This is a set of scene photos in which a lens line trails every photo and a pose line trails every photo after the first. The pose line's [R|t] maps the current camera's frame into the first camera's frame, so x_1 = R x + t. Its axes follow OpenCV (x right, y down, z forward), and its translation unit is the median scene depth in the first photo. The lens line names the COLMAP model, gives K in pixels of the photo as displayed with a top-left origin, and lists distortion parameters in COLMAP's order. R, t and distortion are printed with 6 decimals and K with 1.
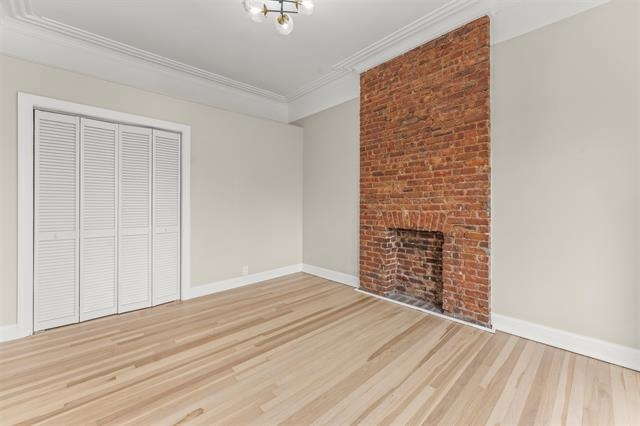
lens RADIAL K [[256.0, 0, 319.4], [0, 256.0, 211.2], [0, 0, 1]] dist [0.001187, 0.000014]
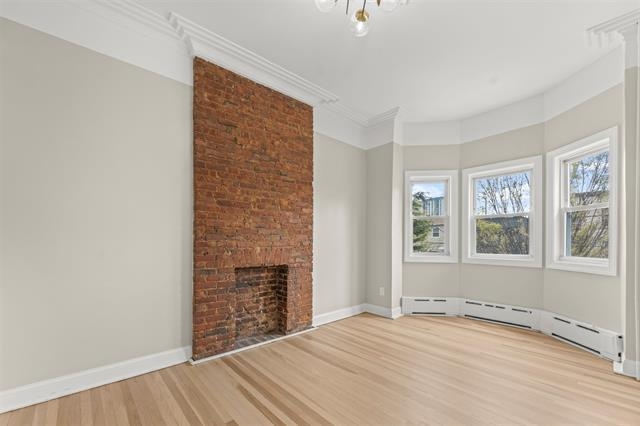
lens RADIAL K [[272.0, 0, 320.9], [0, 272.0, 251.9], [0, 0, 1]] dist [0.000420, -0.000062]
pose [[0.023950, -0.035952, 0.999067, -0.667580], [0.027105, 0.999009, 0.035300, -0.015579], [-0.999346, 0.026234, 0.024900, 0.720229]]
